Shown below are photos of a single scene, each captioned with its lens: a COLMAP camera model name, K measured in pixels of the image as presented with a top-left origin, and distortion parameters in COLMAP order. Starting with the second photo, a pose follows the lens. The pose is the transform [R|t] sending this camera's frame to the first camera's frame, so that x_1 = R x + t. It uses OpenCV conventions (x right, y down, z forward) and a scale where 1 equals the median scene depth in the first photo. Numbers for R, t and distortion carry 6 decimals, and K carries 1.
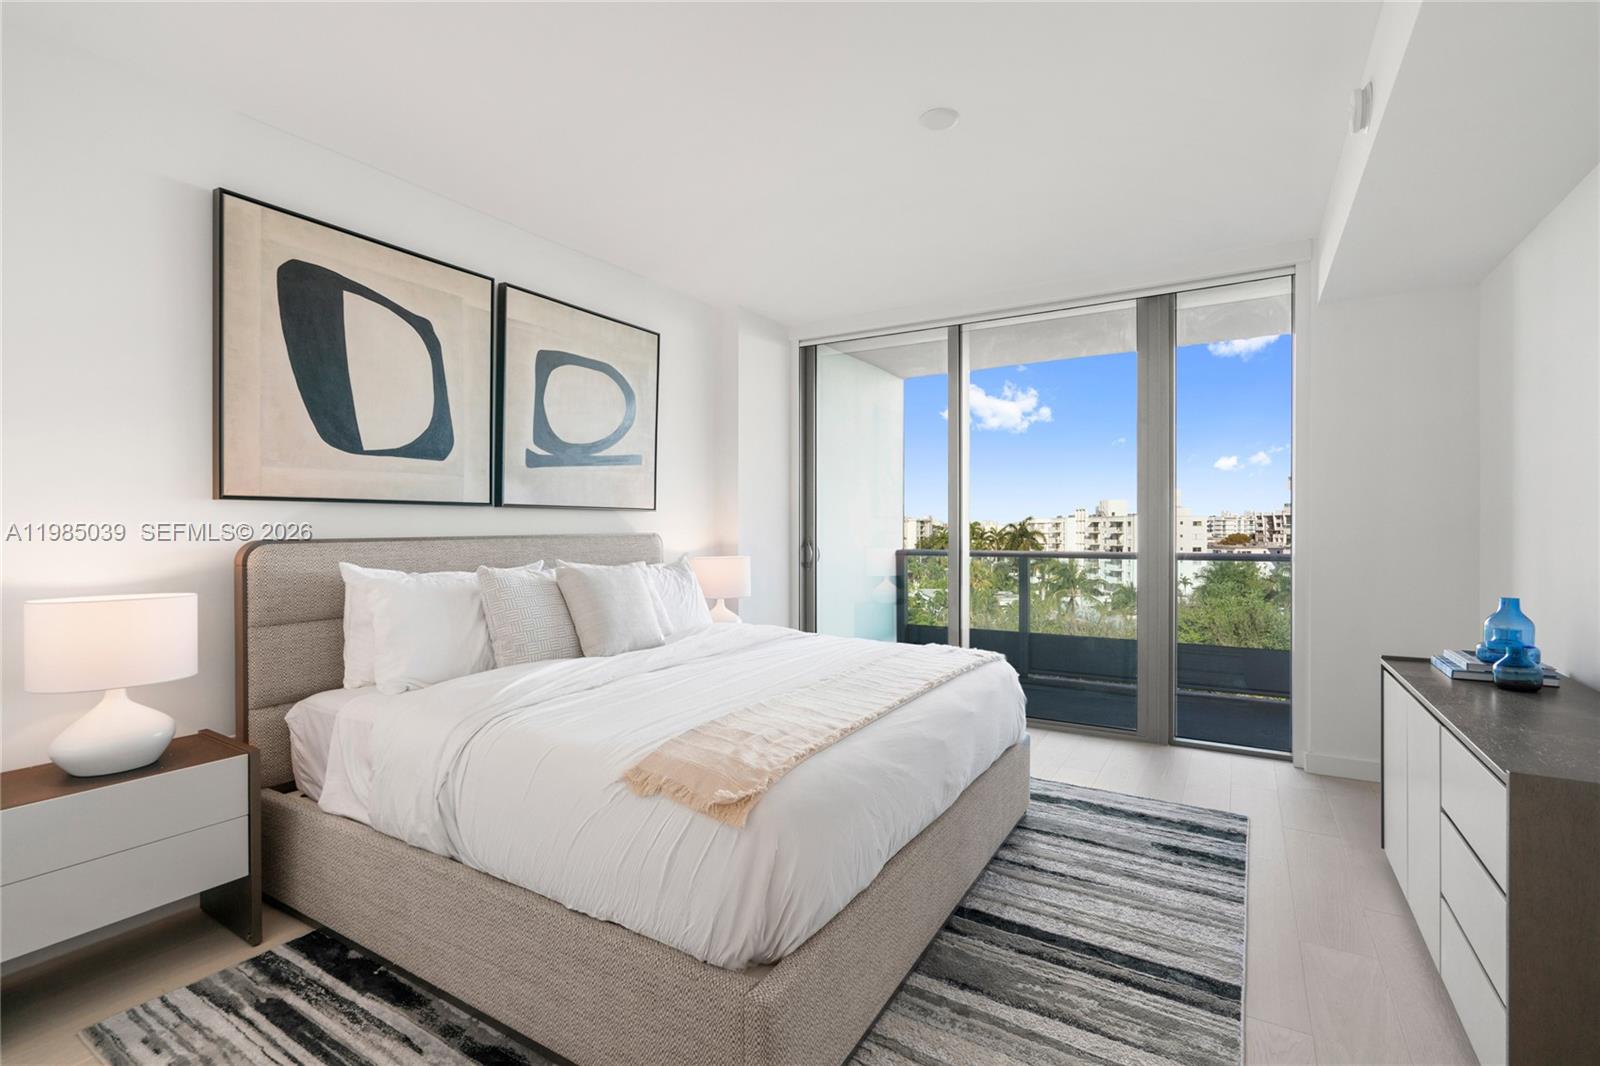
lens RADIAL K [[722.9, 0, 802.3], [0, 722.9, 531.8], [0, 0, 1]] dist [-0.001160, 0.000771]
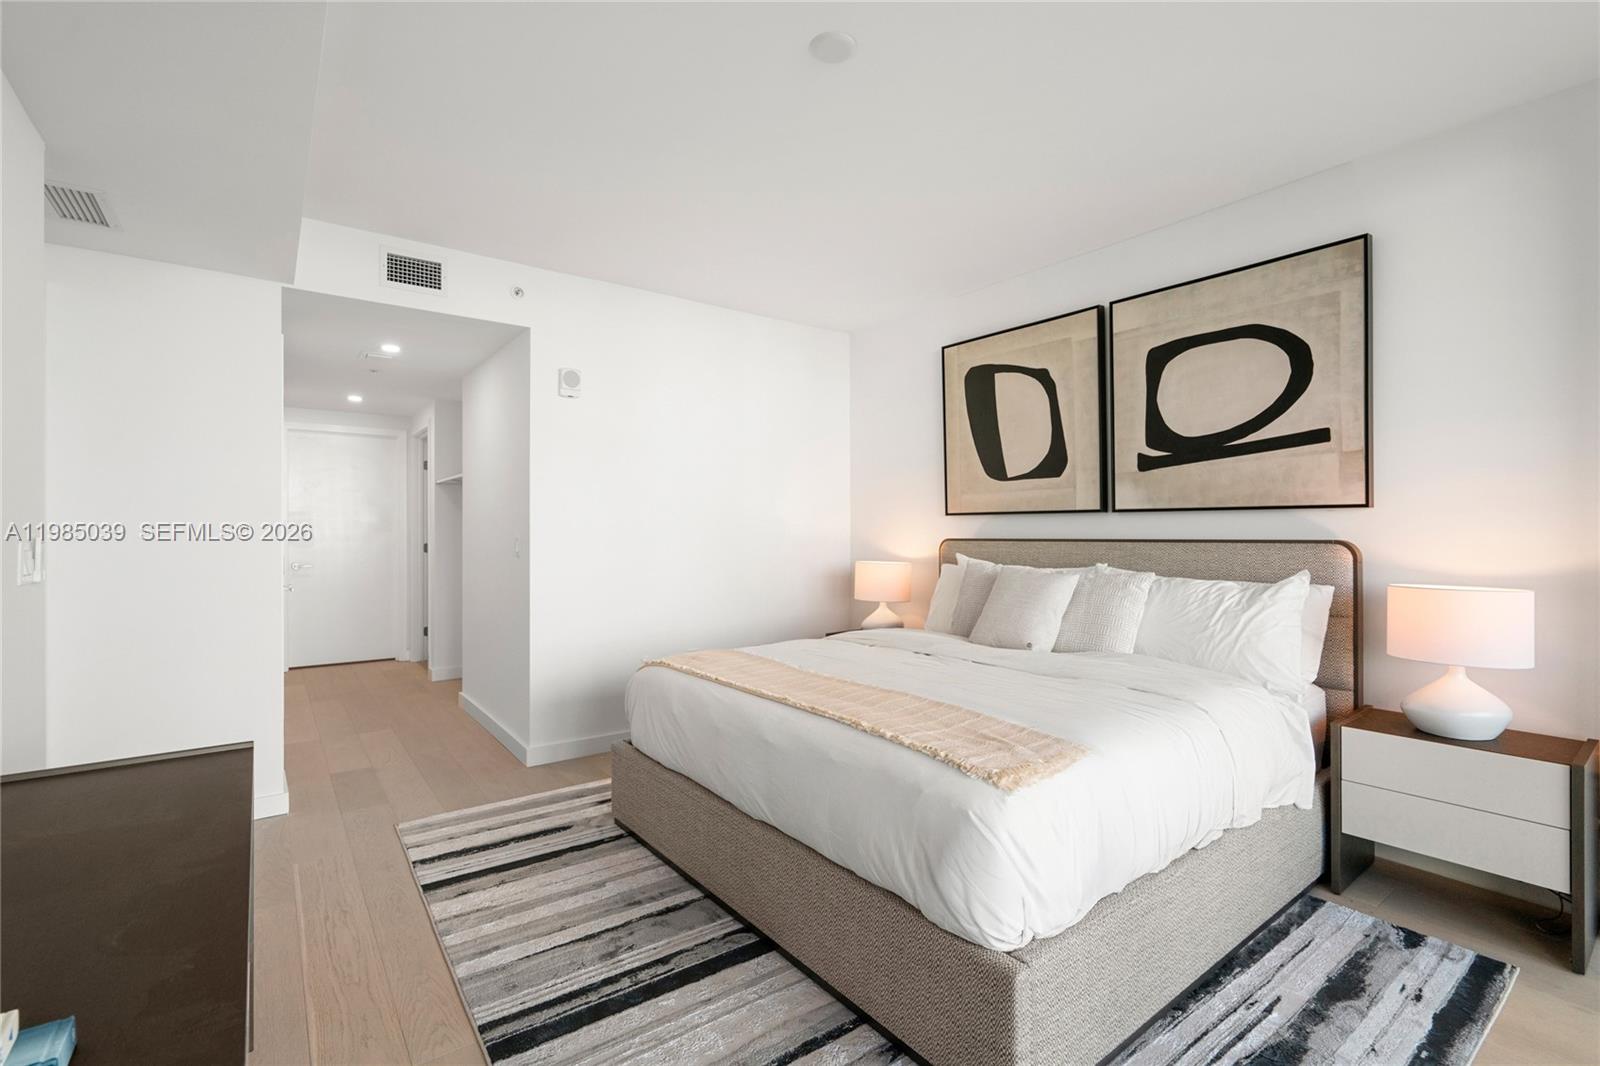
lens RADIAL K [[721.7, 0, 804.3], [0, 721.7, 526.6], [0, 0, 1]] dist [-0.002442, 0.000088]
pose [[-0.373321, -0.000035, -0.927702, 0.856163], [-0.004069, 0.999990, 0.001600, -0.014905], [0.927693, 0.004372, -0.373317, 1.122808]]
